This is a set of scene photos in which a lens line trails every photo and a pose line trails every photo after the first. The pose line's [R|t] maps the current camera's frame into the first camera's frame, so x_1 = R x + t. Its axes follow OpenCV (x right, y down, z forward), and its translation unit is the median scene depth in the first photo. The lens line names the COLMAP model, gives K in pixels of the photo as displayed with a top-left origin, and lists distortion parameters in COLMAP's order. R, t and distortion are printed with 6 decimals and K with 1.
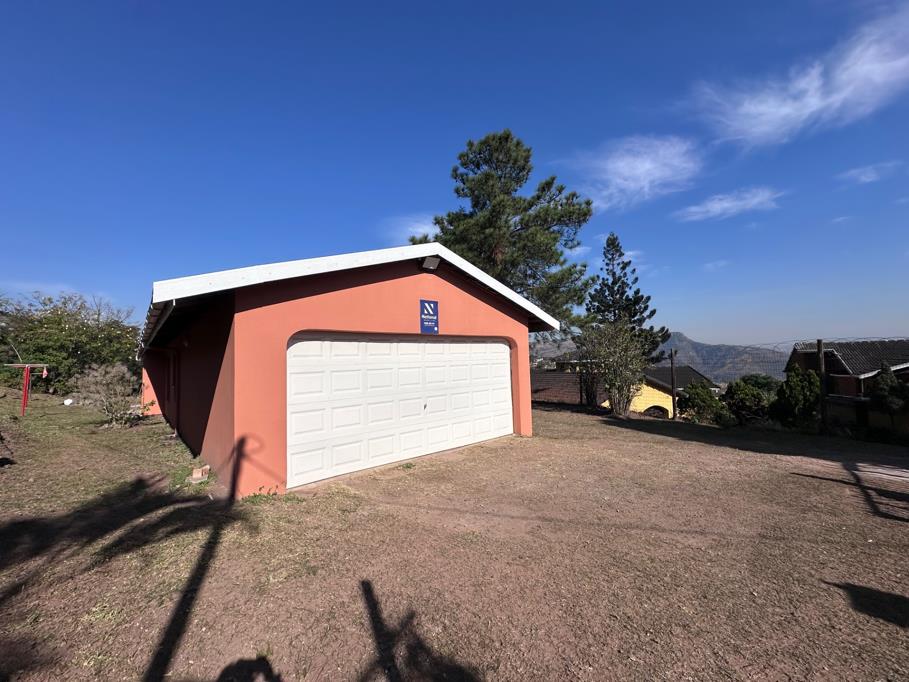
lens RADIAL K [[363.2, 0, 454.5], [0, 363.2, 341.0], [0, 0, 1]] dist [-0.002112, 0.000370]
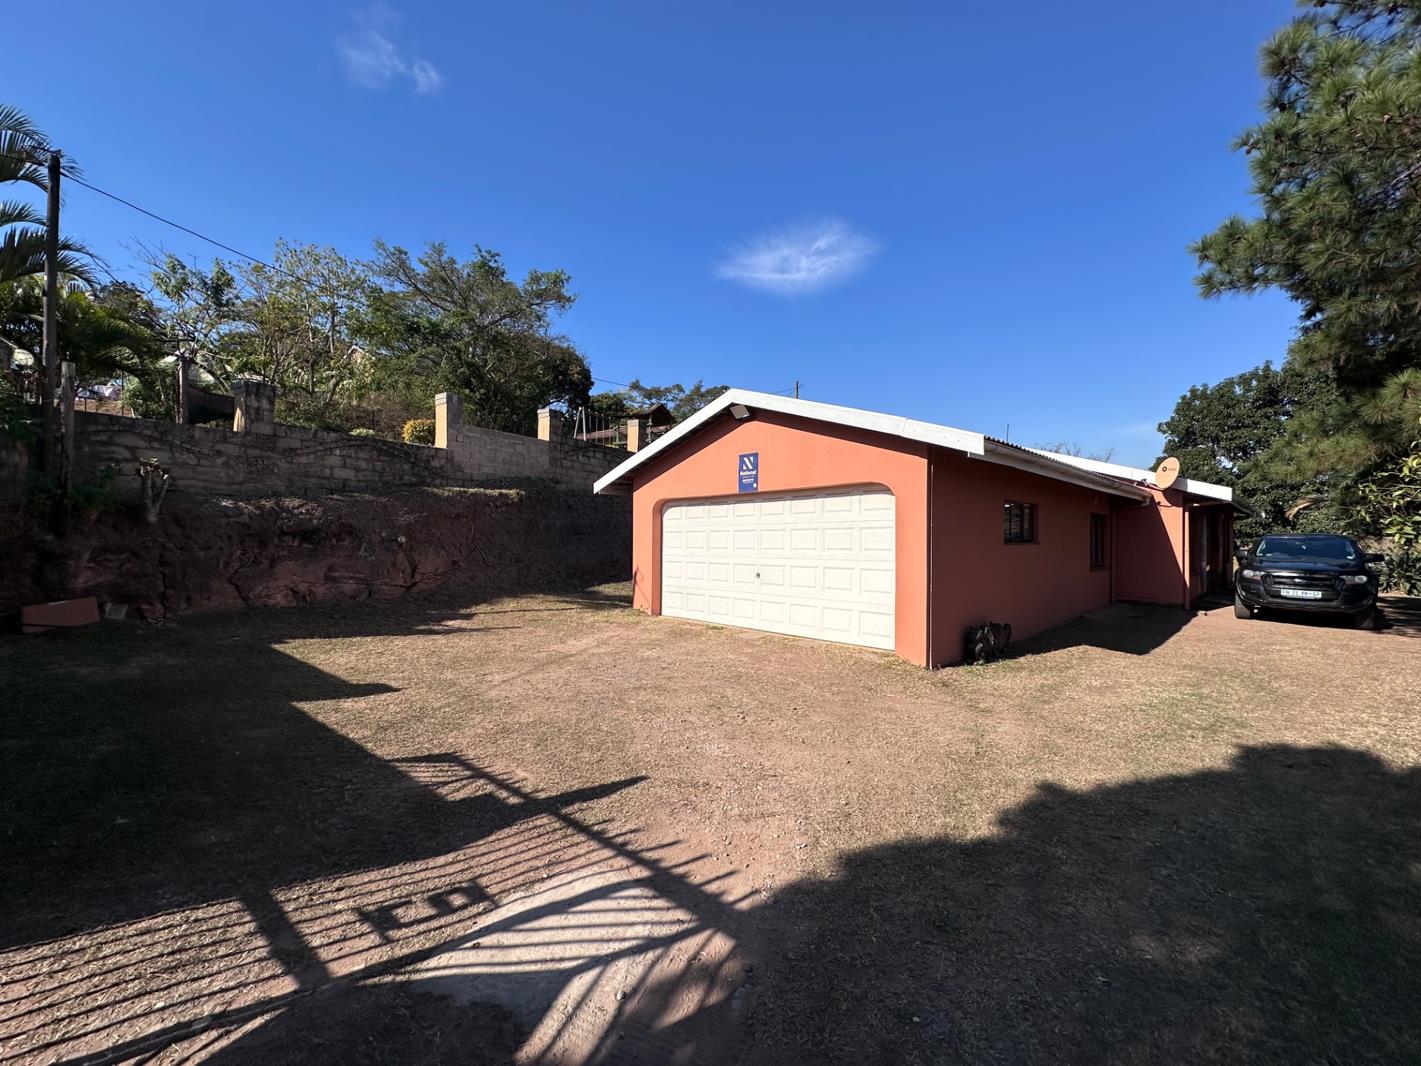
lens RADIAL K [[567.7, 0, 710.5], [0, 567.7, 533.0], [0, 0, 1]] dist [-0.002112, 0.000370]
pose [[0.022868, 0.033069, -0.999191, 1.297081], [0.065599, 0.997249, 0.034506, 0.024751], [0.997584, -0.066335, 0.020636, 0.875544]]
